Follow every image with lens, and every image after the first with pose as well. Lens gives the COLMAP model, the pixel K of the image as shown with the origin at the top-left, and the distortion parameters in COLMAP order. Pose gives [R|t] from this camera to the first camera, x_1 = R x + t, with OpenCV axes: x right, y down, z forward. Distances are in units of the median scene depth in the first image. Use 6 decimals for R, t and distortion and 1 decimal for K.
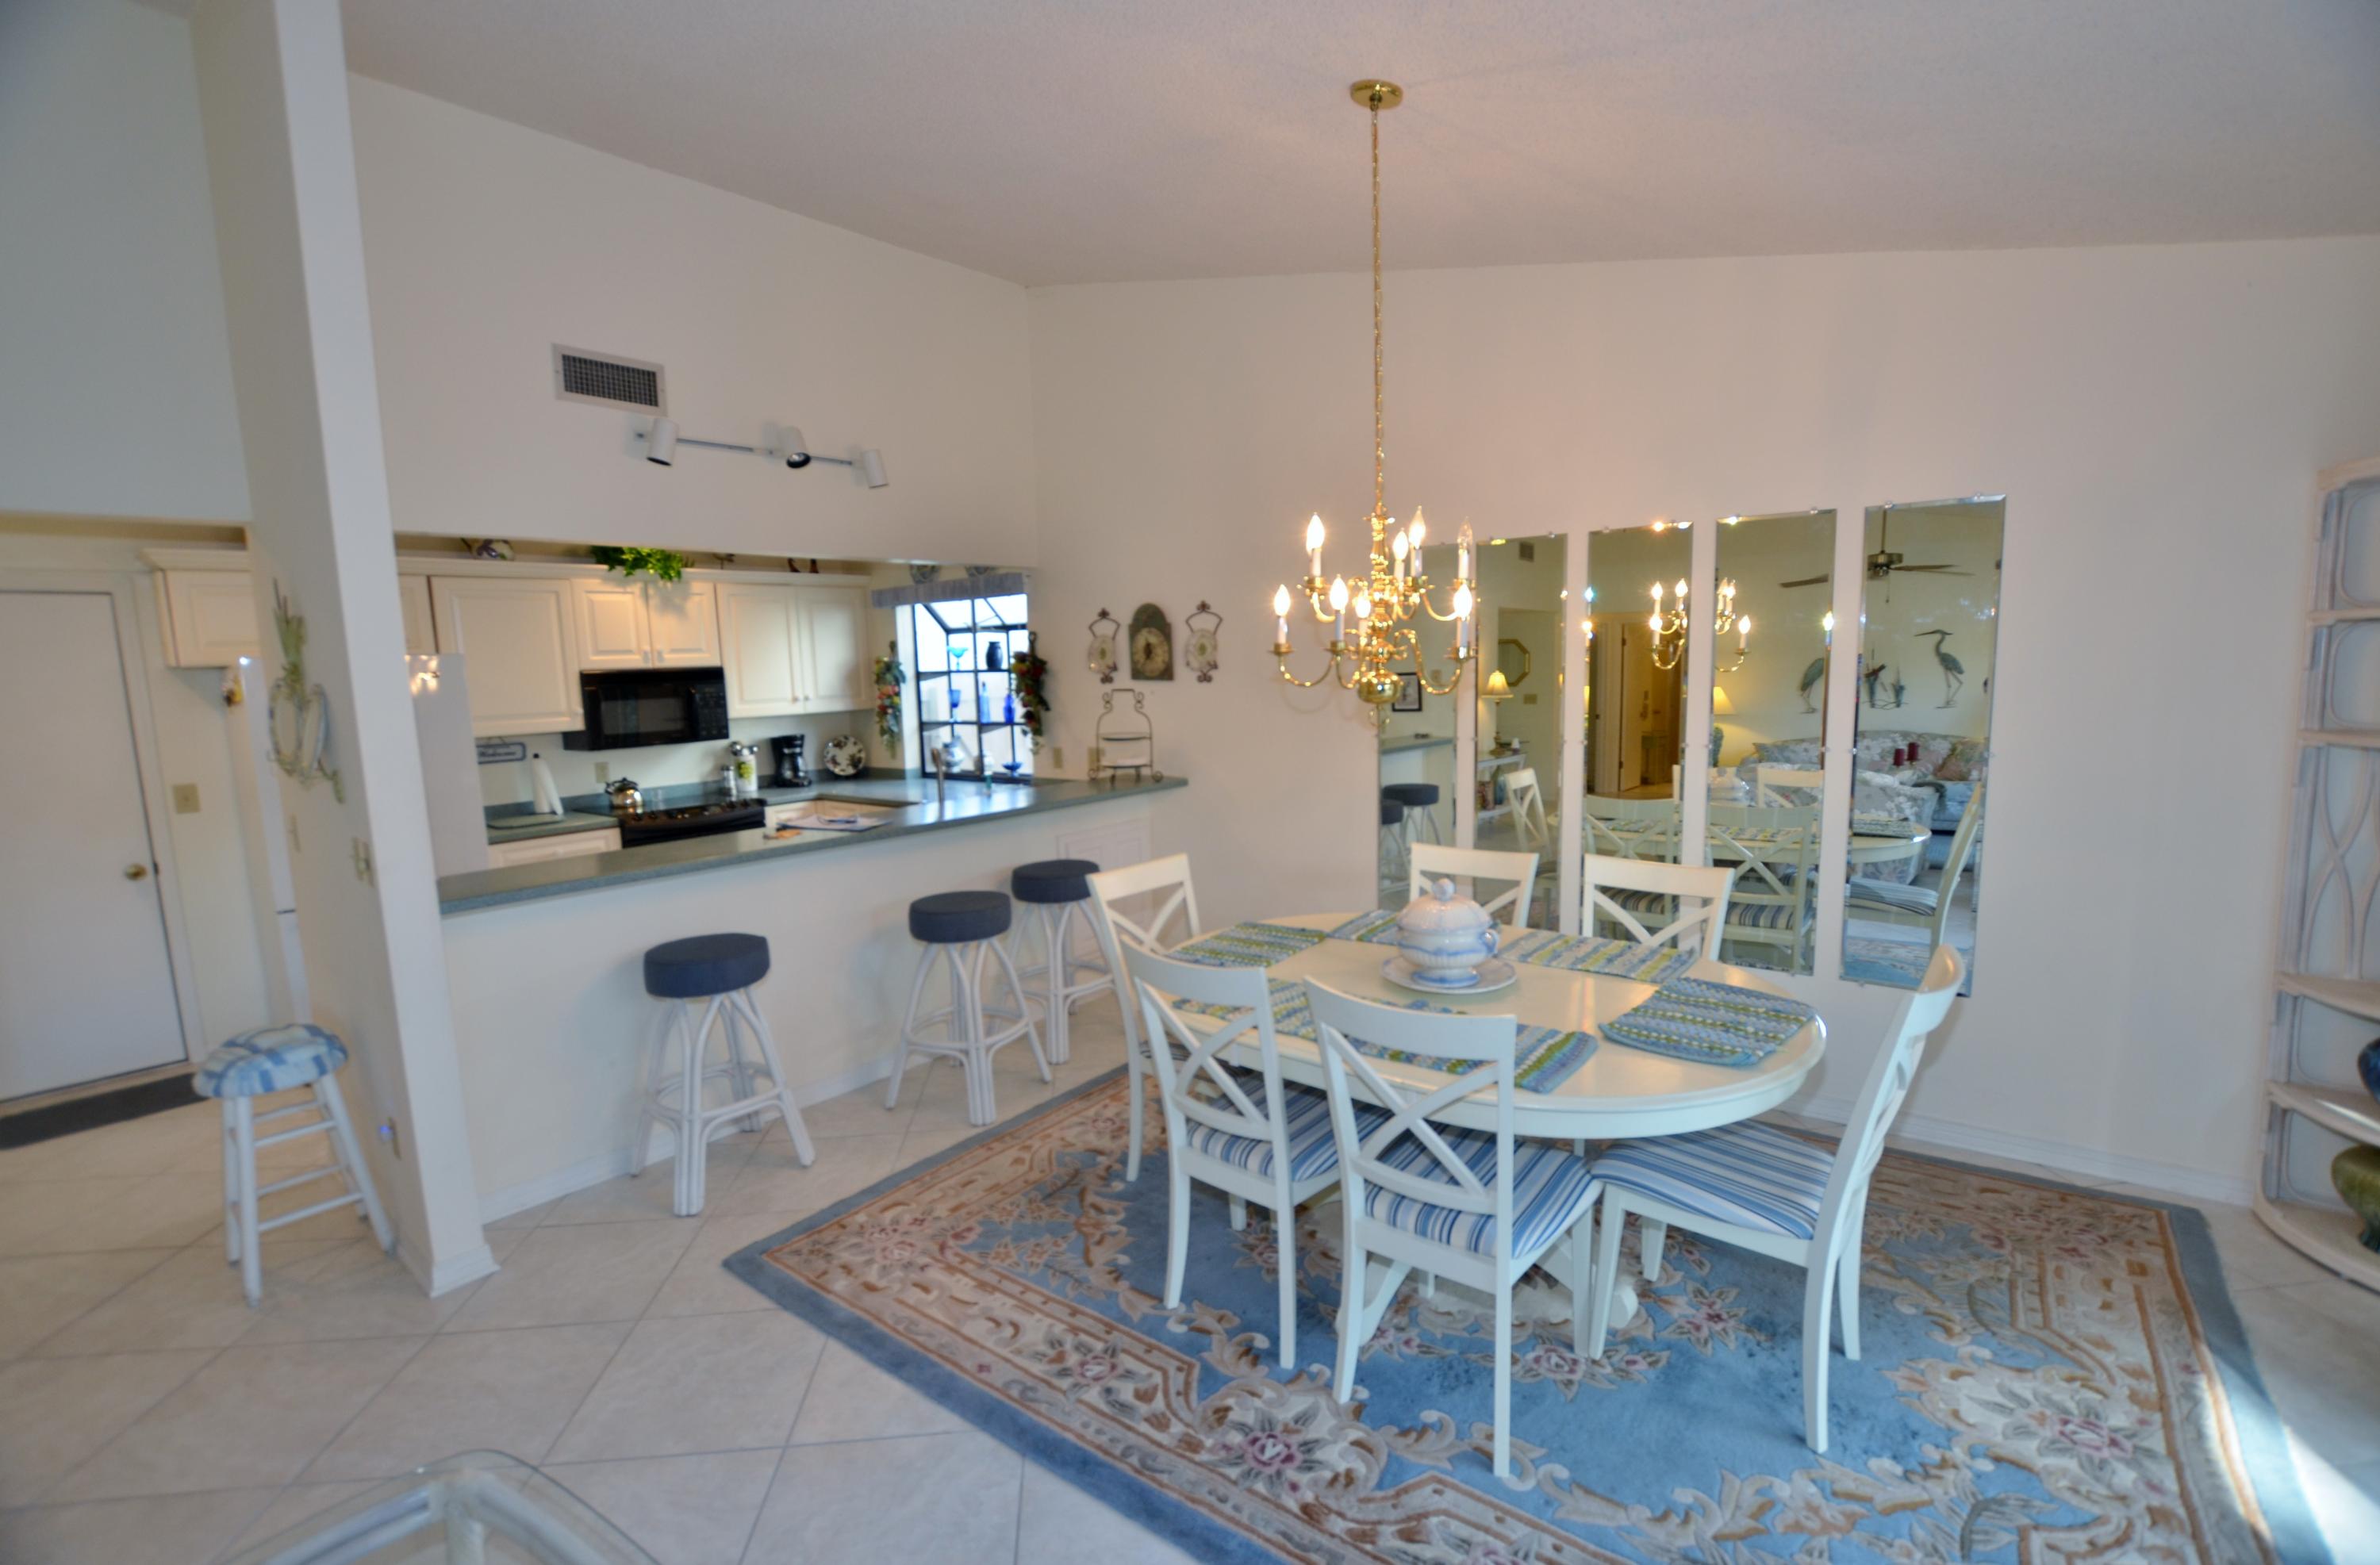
lens RADIAL K [[1051.2, 0, 1184.4], [0, 1051.2, 799.7], [0, 0, 1]] dist [-0.041169, 0.010357]
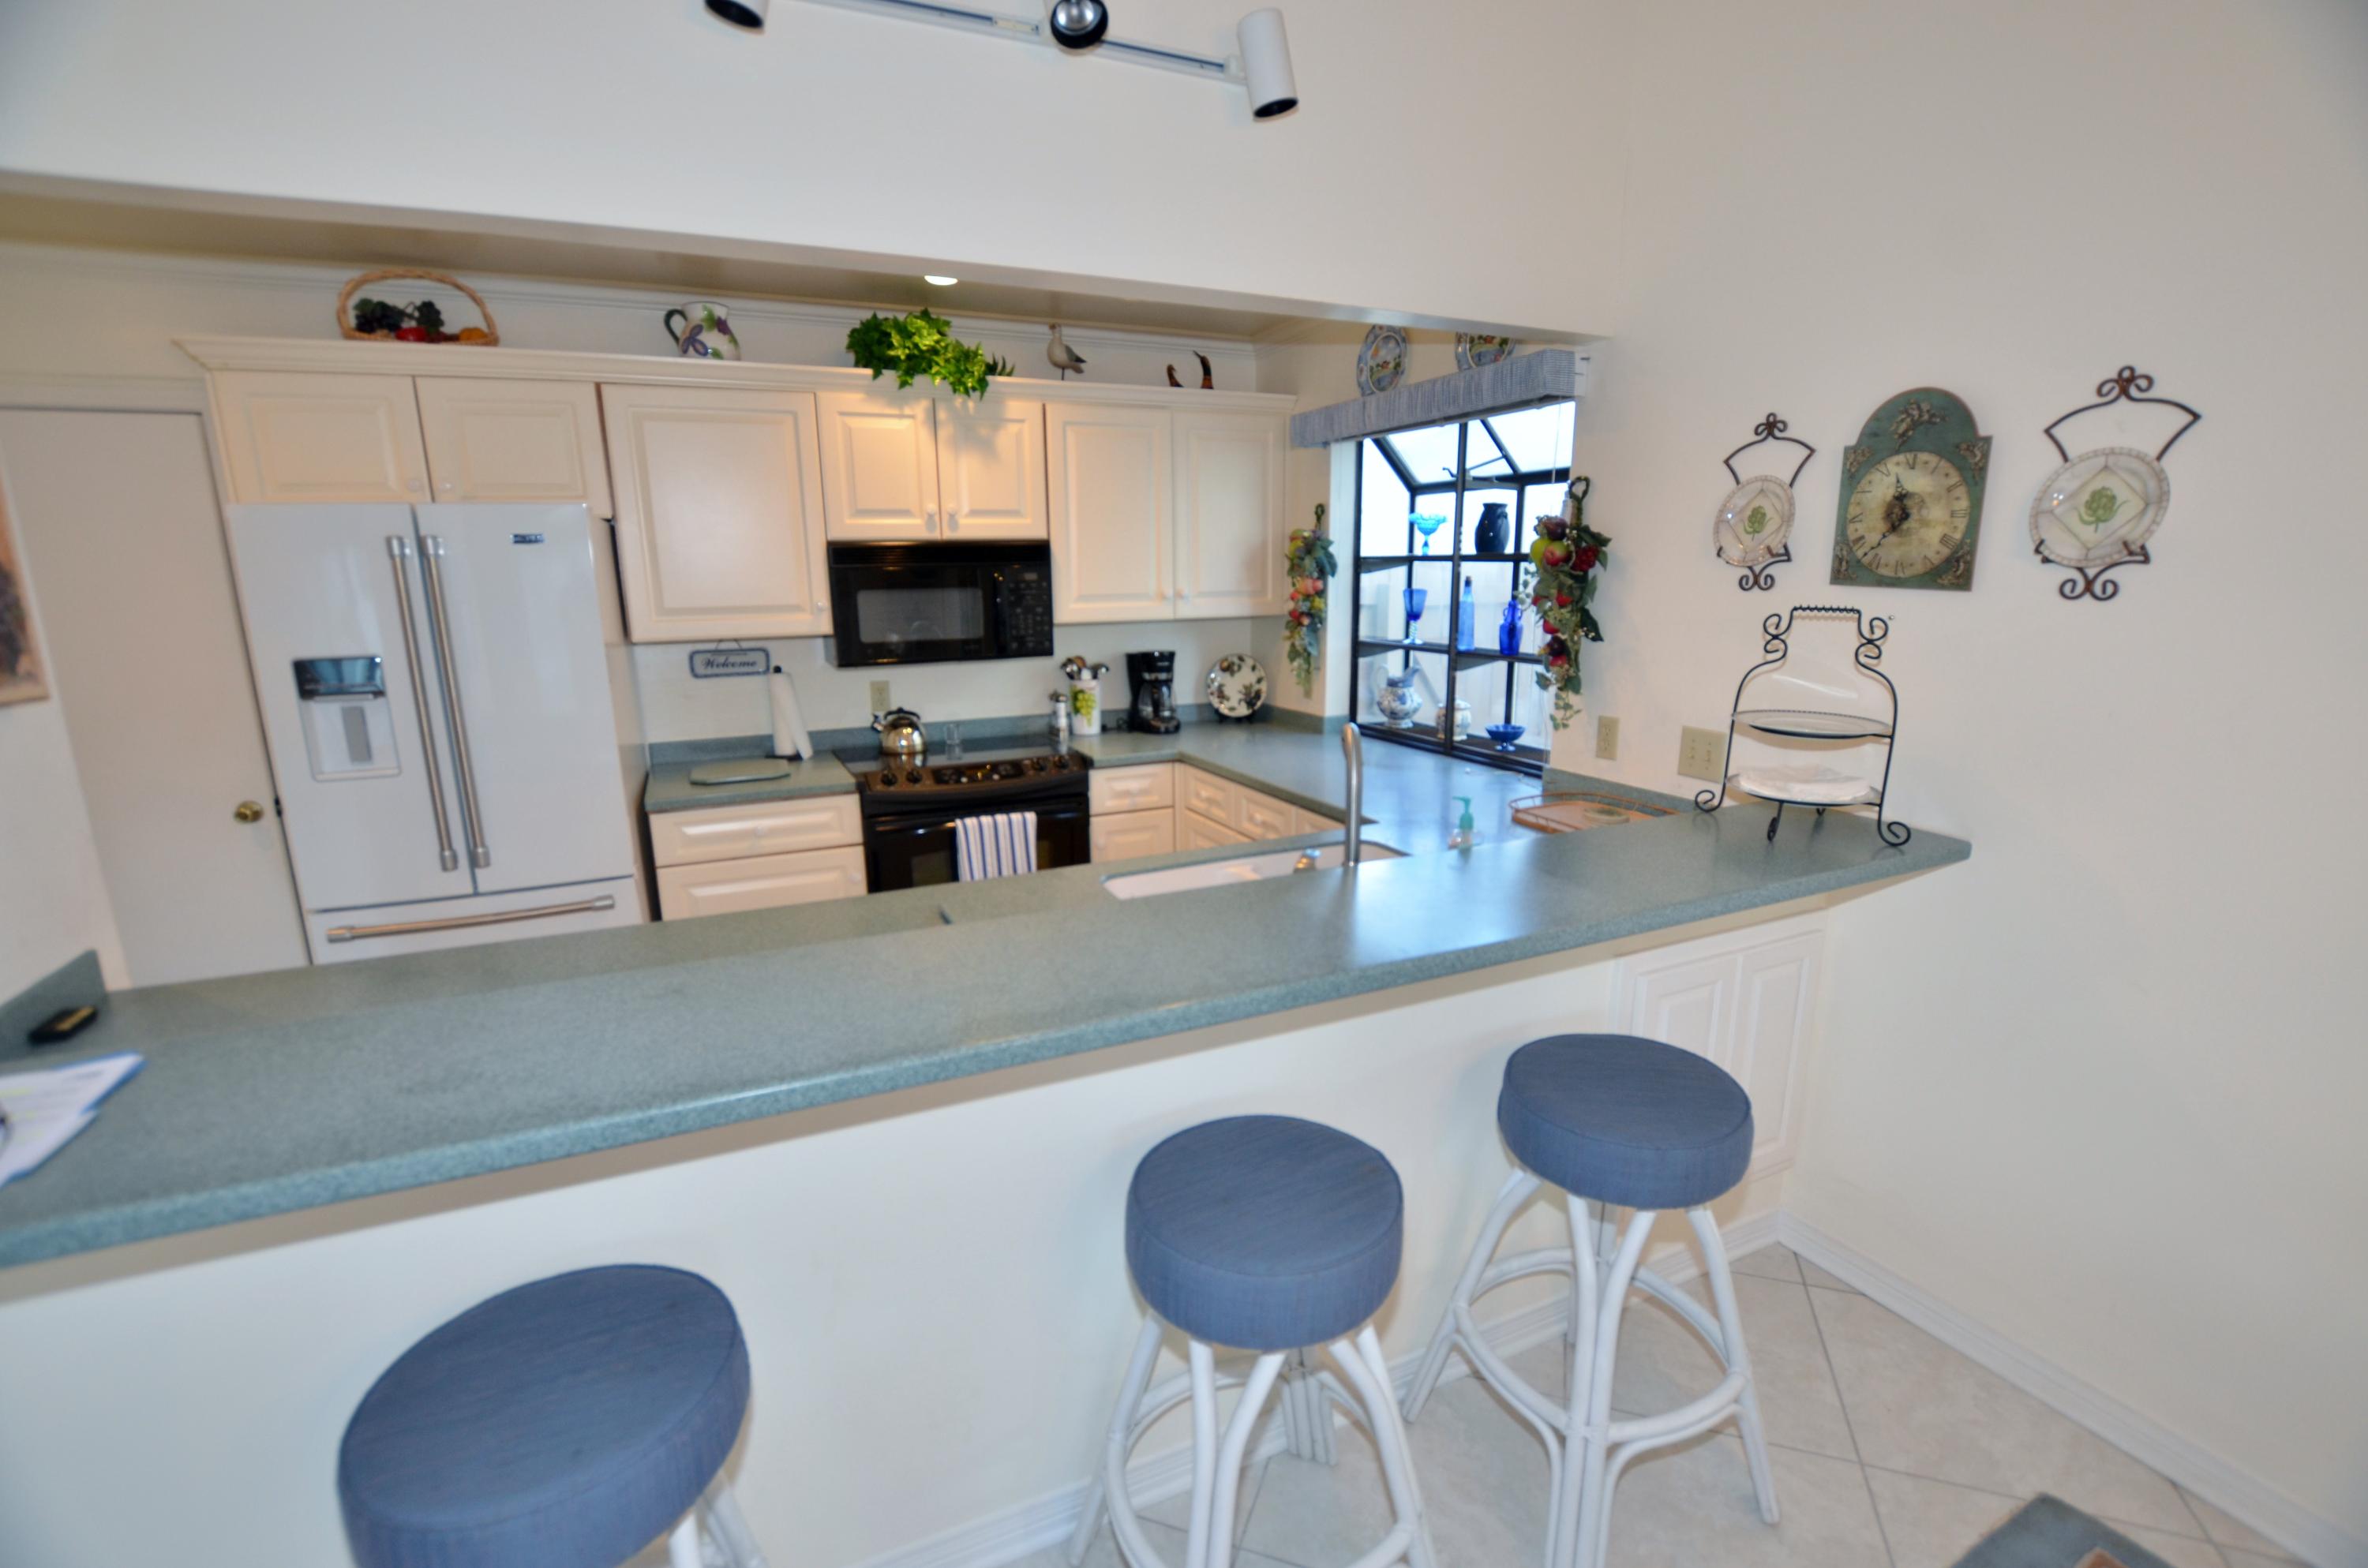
lens RADIAL K [[1052.4, 0, 1183.6], [0, 1052.4, 803.9], [0, 0, 1]] dist [-0.018672, 0.000075]
pose [[0.905371, 0.115423, -0.408632, -0.088402], [-0.073079, 0.990343, 0.117818, -0.048894], [0.418284, -0.076806, 0.905063, 0.431495]]
